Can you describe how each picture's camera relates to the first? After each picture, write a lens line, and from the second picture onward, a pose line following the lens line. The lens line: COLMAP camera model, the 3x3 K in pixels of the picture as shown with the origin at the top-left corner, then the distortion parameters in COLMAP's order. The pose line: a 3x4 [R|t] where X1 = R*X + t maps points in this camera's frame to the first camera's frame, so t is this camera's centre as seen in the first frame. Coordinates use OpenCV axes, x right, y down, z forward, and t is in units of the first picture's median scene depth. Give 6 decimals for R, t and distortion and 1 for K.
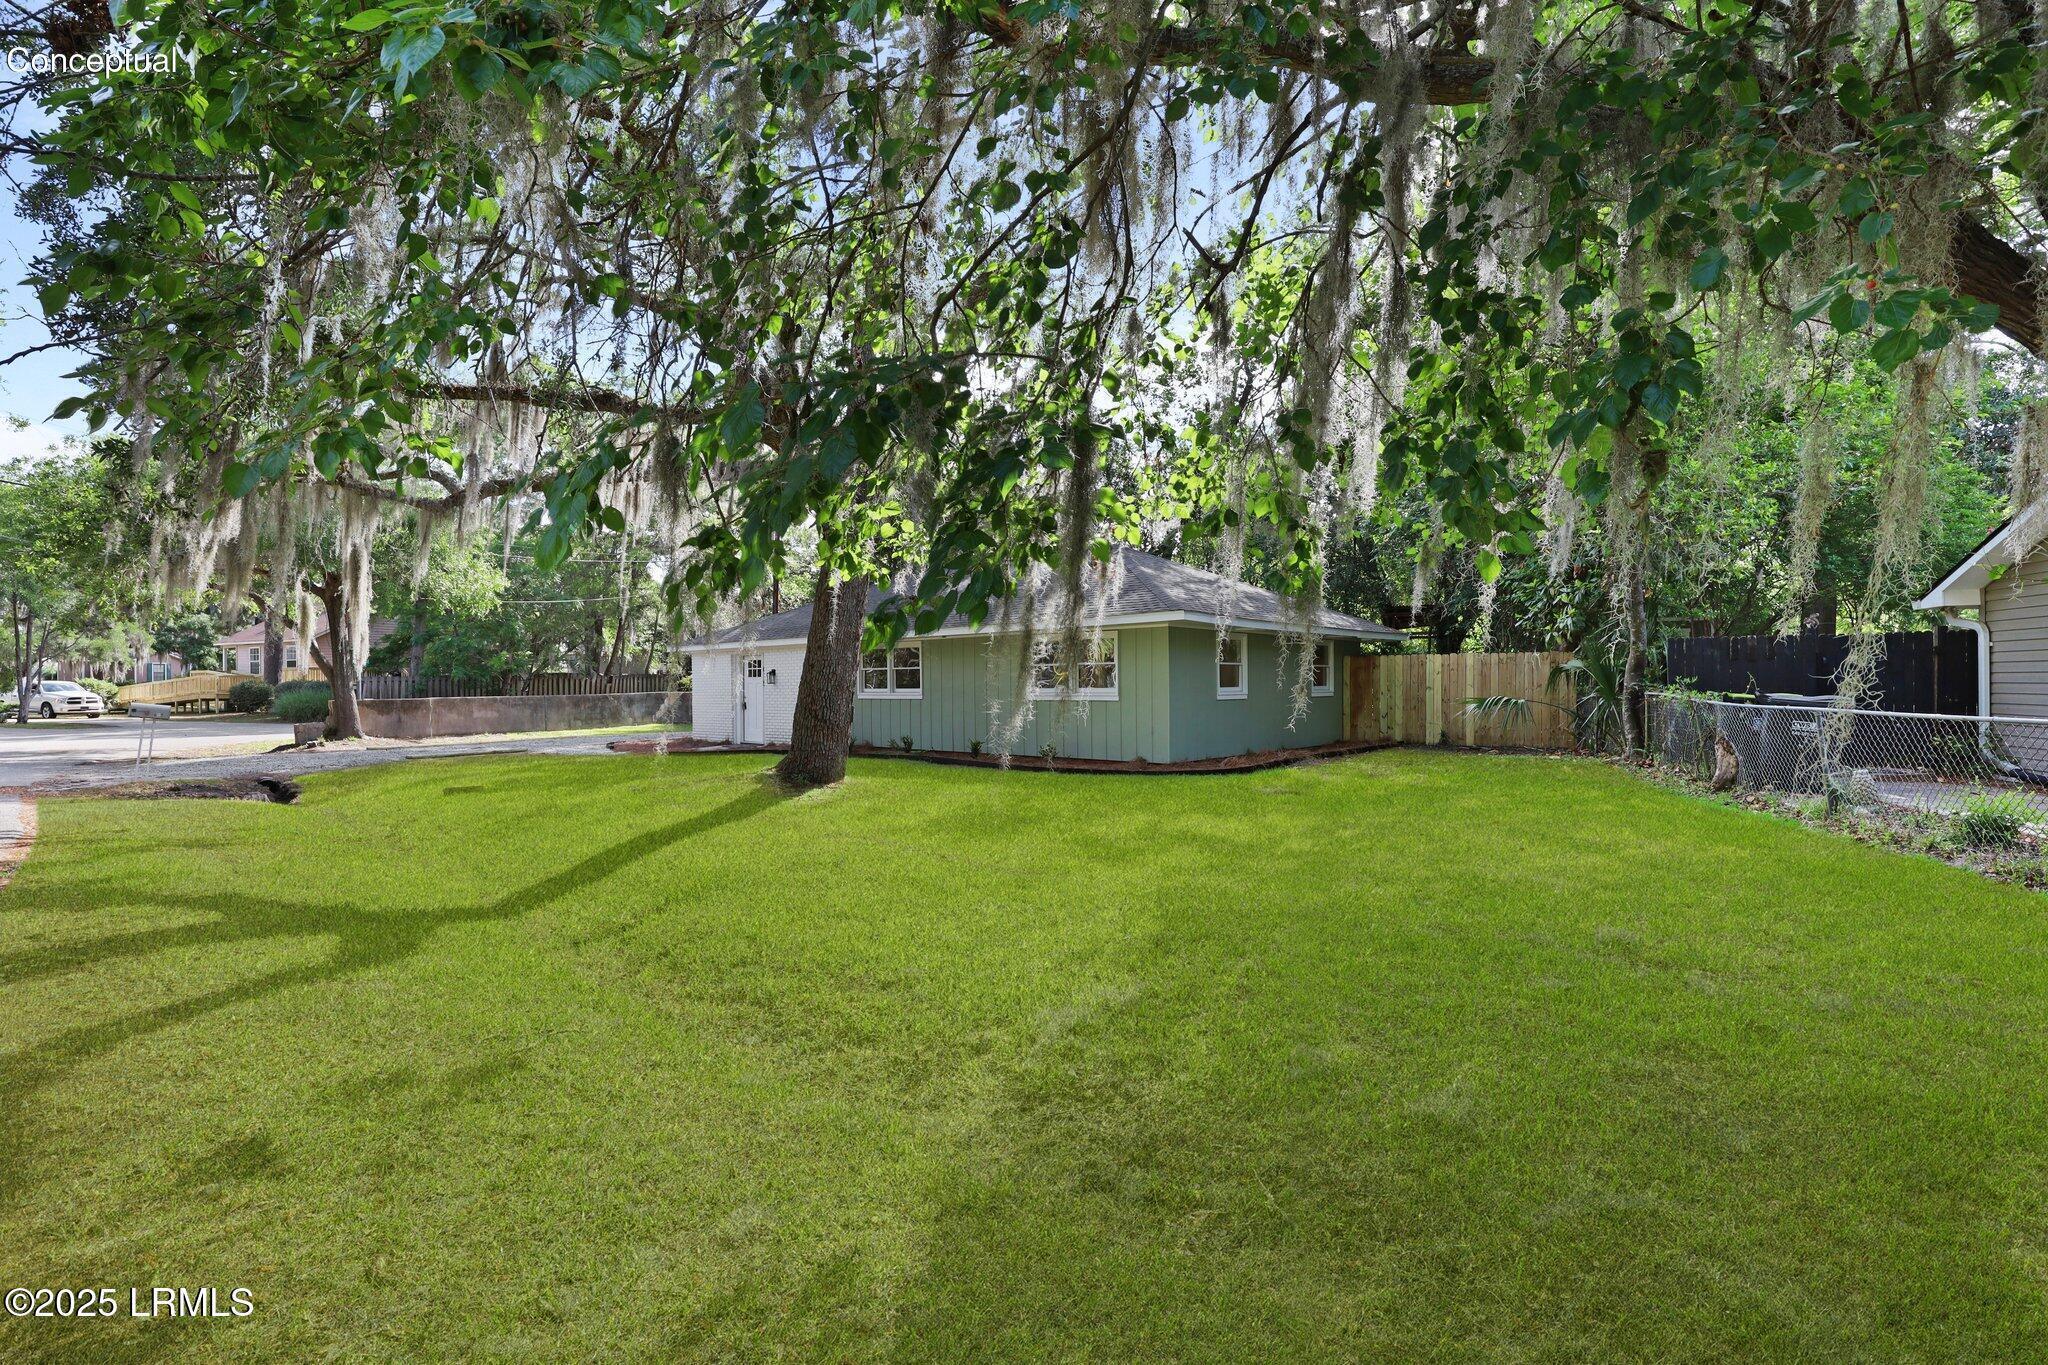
lens RADIAL K [[945.2, 0, 1029.8], [0, 945.2, 685.5], [0, 0, 1]] dist [-0.046882, 0.012027]
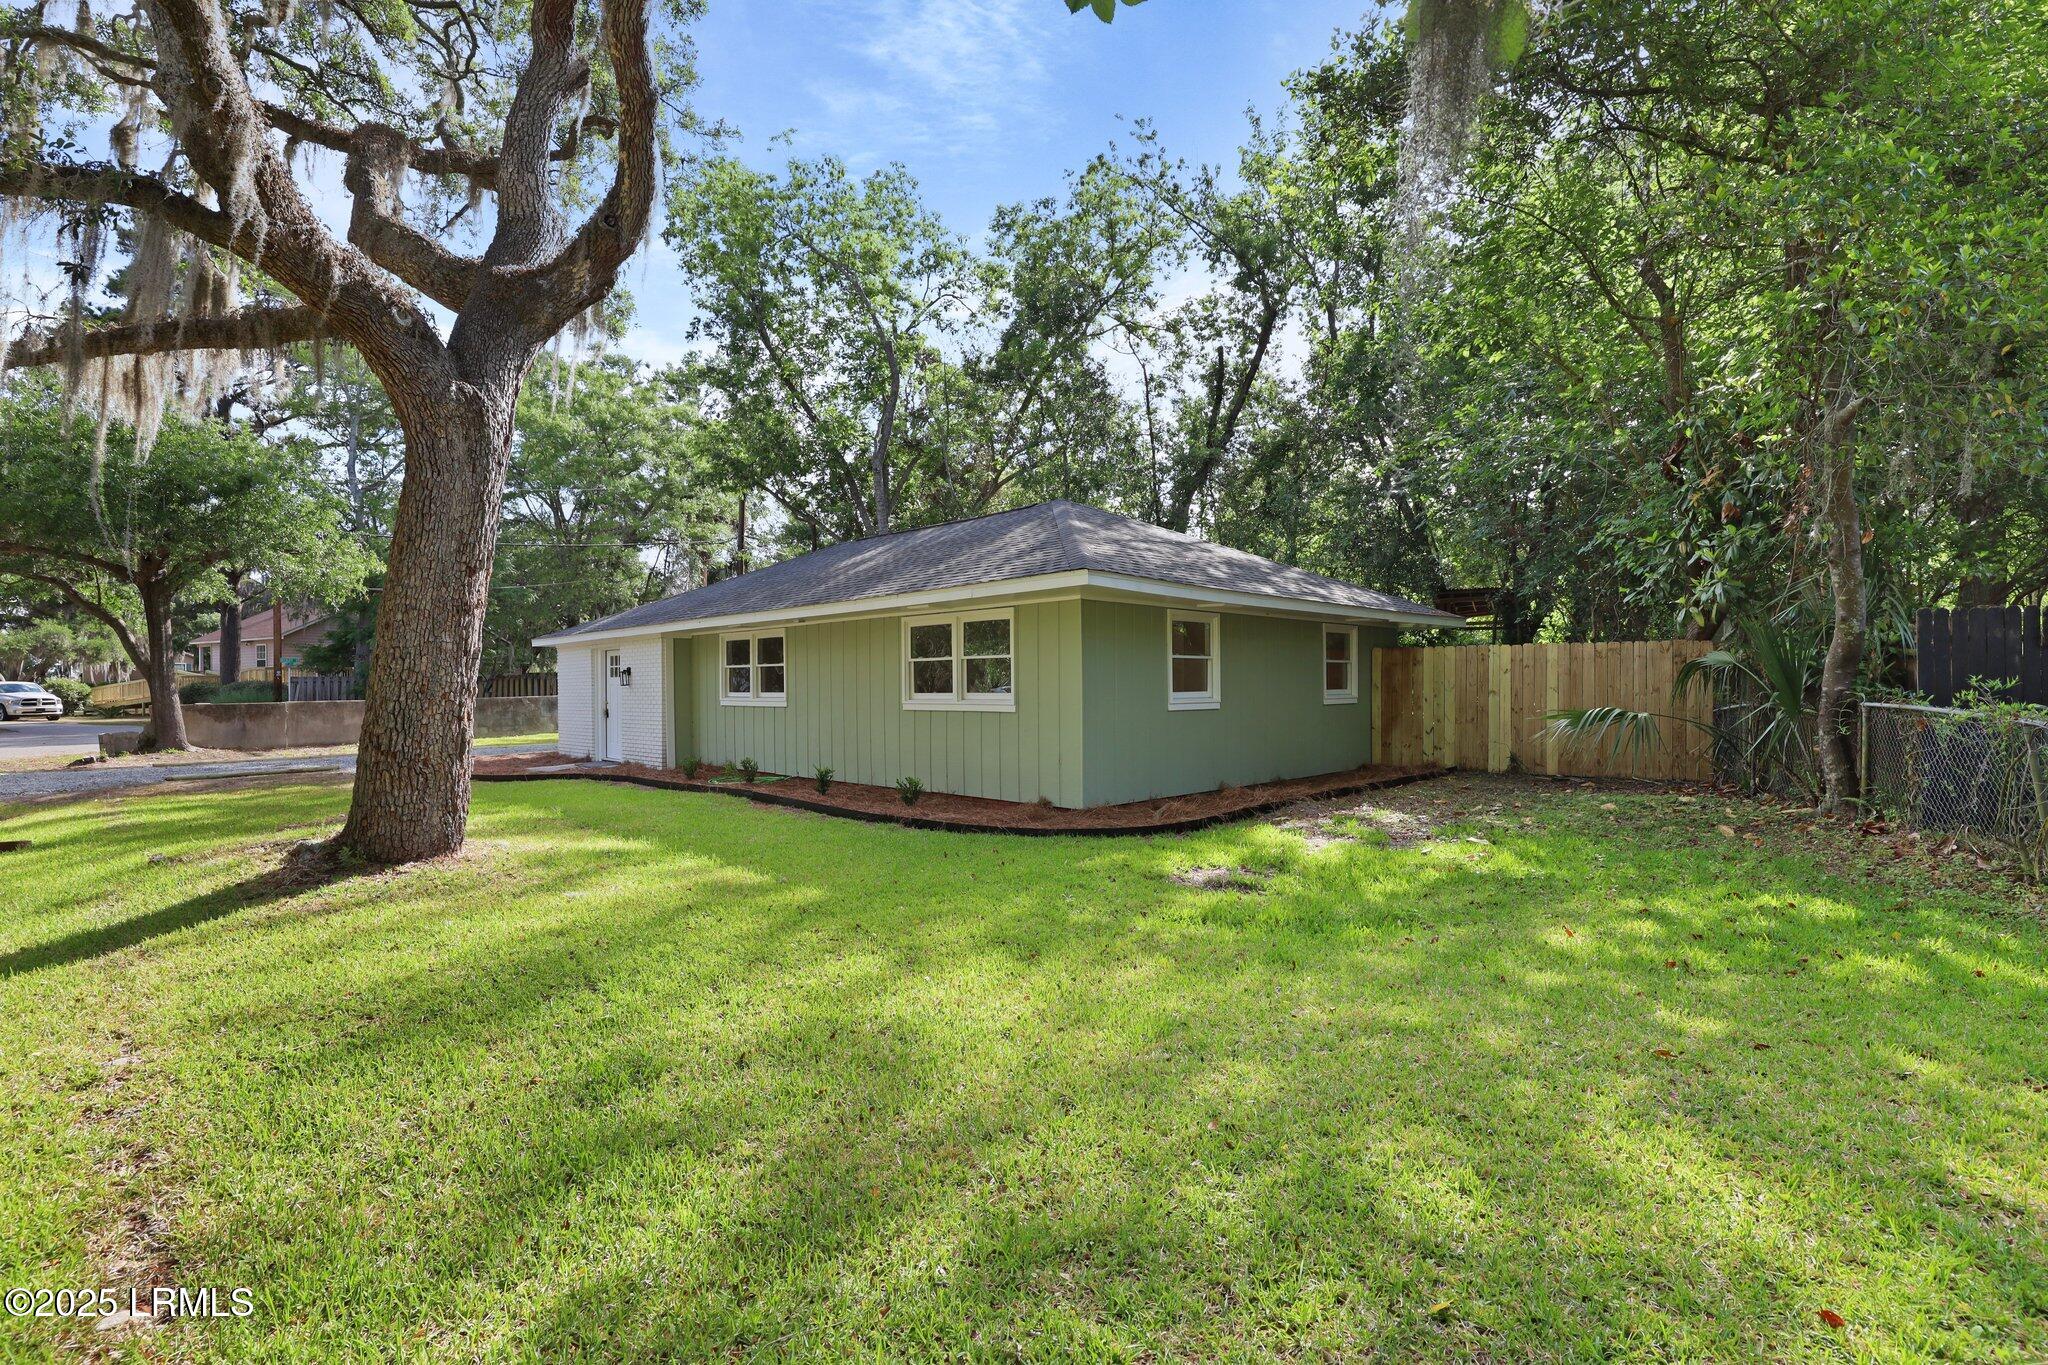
lens RADIAL K [[945.2, 0, 1029.8], [0, 945.2, 685.5], [0, 0, 1]] dist [-0.046882, 0.012027]
pose [[0.998287, 0.000642, -0.058498, 0.127581], [-0.000681, 1.000000, -0.000631, -0.002193], [0.058498, 0.000670, 0.998287, 0.296966]]
